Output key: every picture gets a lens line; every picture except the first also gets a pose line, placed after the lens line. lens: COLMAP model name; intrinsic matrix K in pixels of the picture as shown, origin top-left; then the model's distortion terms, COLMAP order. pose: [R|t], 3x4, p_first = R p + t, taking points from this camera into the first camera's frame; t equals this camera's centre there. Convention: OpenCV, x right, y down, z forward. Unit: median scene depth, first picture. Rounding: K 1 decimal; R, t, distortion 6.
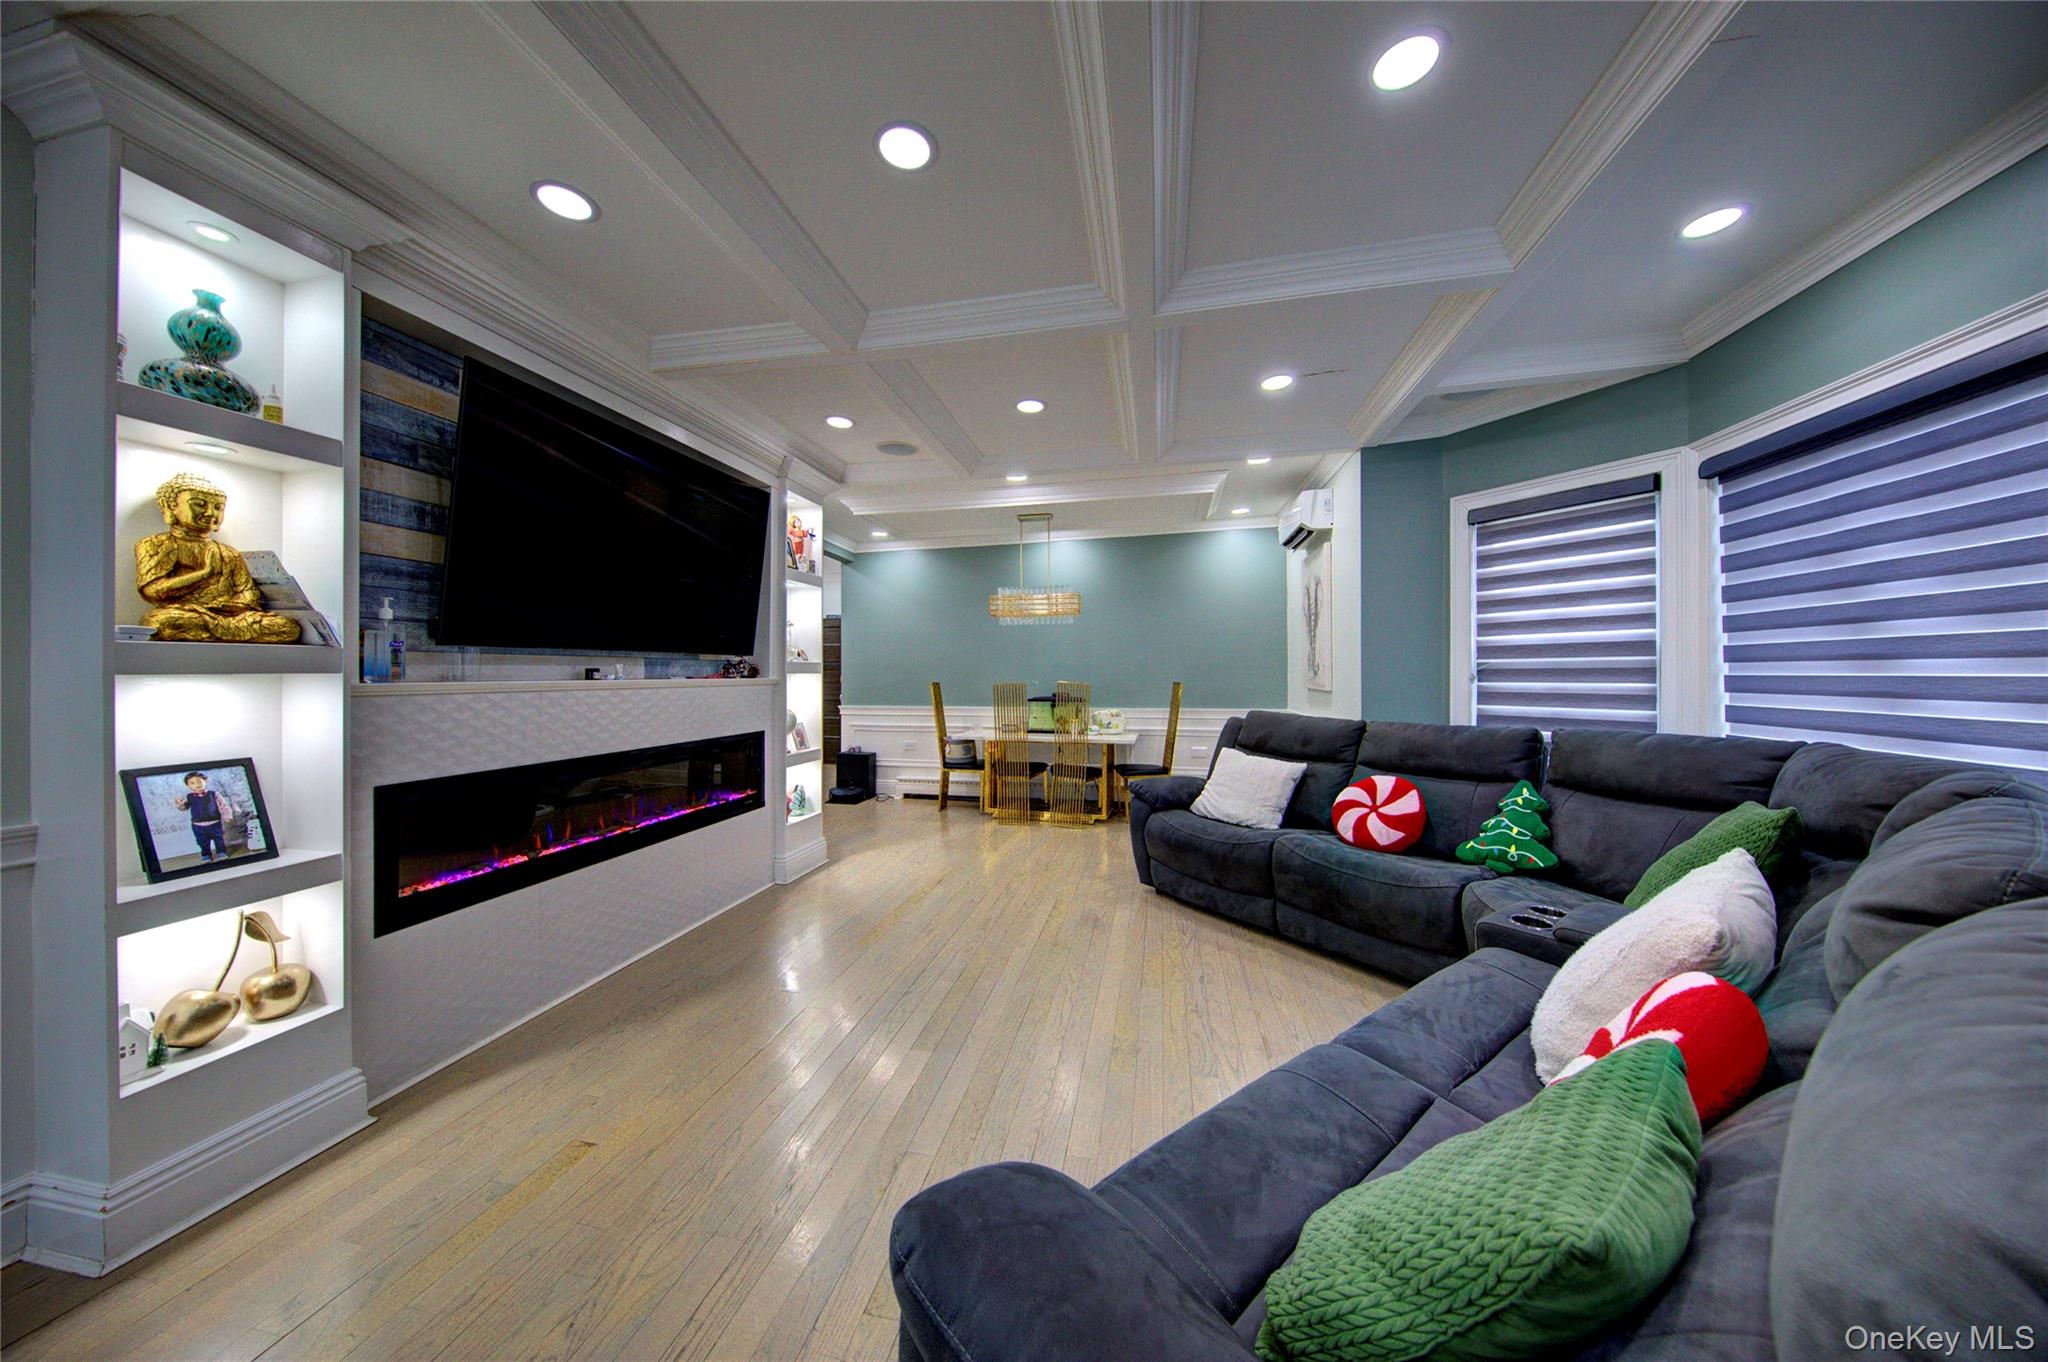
lens RADIAL K [[645.3, 0, 1021.8], [0, 645.3, 671.8], [0, 0, 1]] dist [-0.001708, -0.001202]
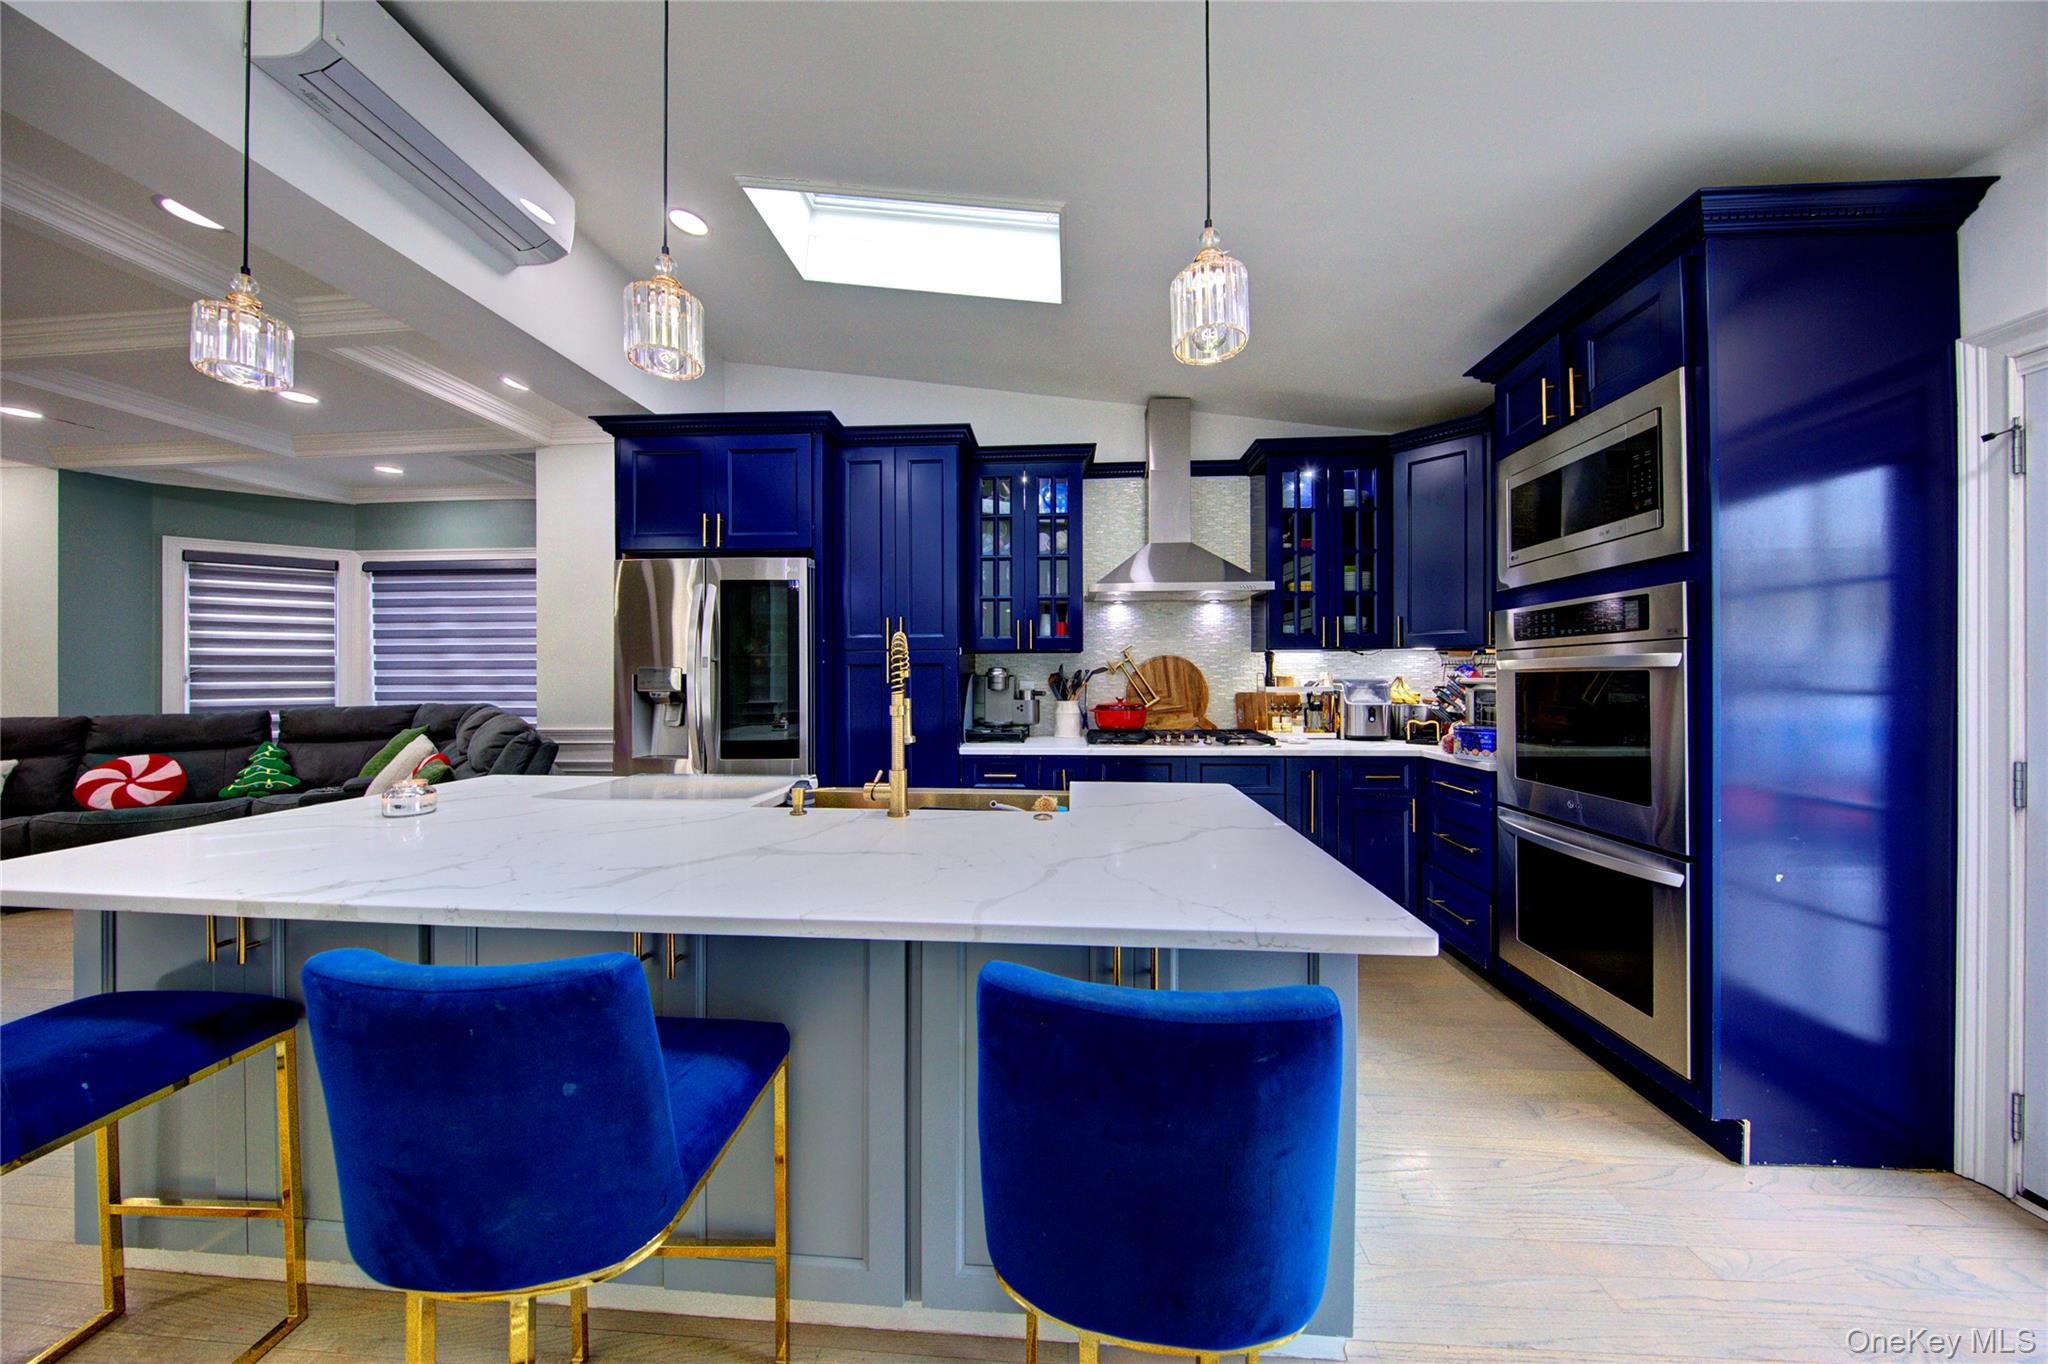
lens RADIAL K [[645.3, 0, 1018.9], [0, 645.3, 676.1], [0, 0, 1]] dist [-0.001708, -0.001202]
pose [[-0.141666, 0.001369, 0.989914, -0.823033], [0.000118, 0.999999, -0.001366, 0.005596], [-0.989914, -0.000077, -0.141666, -0.482822]]
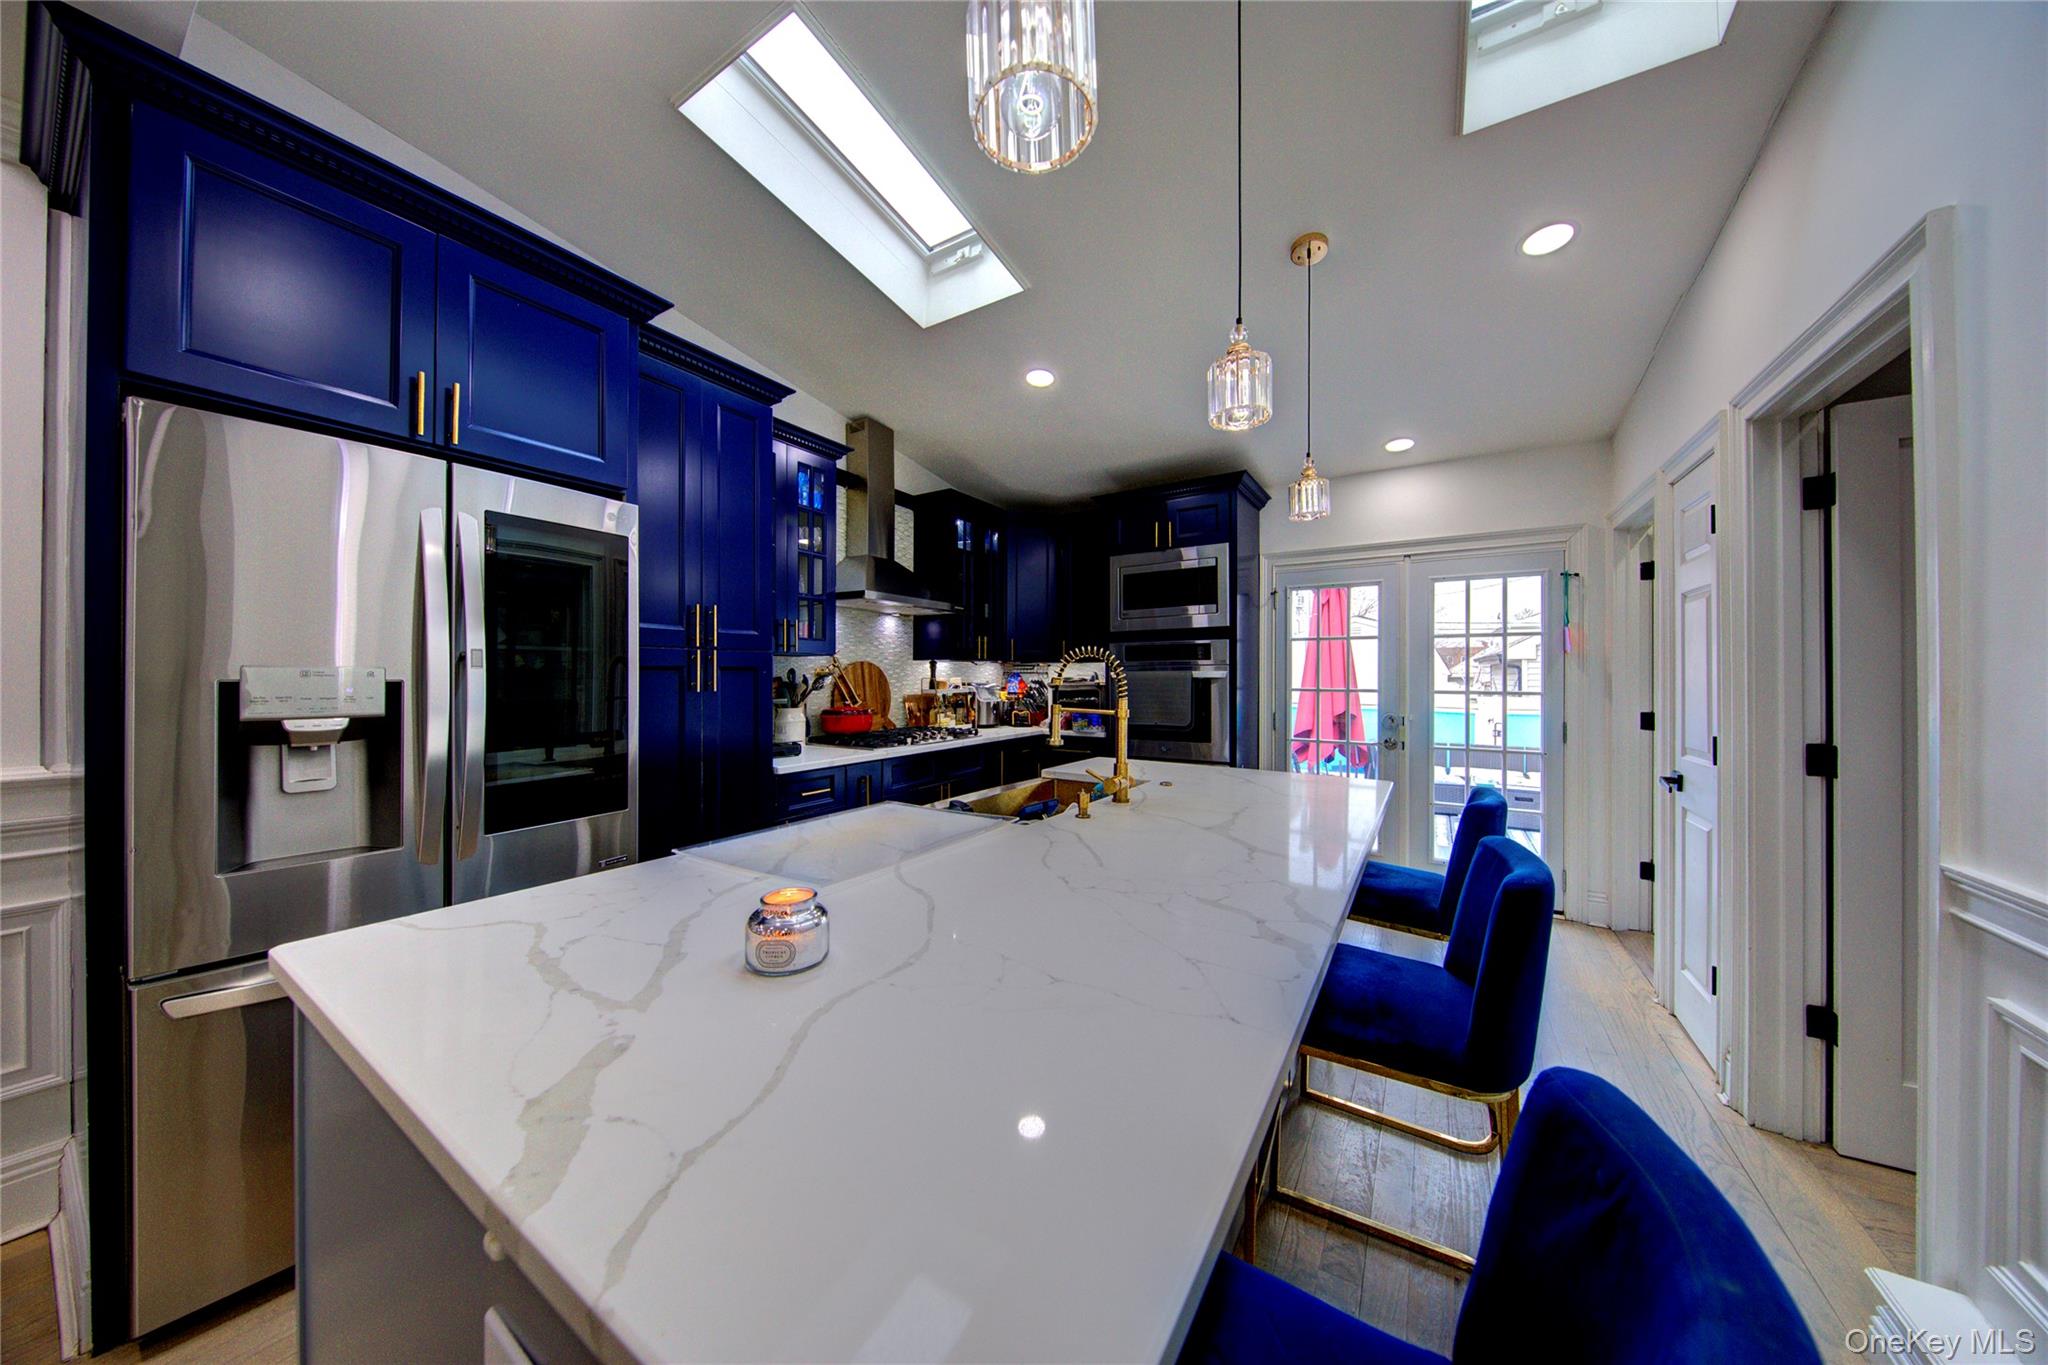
lens RADIAL K [[645.3, 0, 1024.6], [0, 645.3, 677.5], [0, 0, 1]] dist [-0.001708, -0.001202]
pose [[-0.942138, 0.000445, 0.335225, -0.467303], [-0.000459, 0.999996, -0.002617, 0.001768], [-0.335225, -0.002619, -0.942135, 0.069430]]
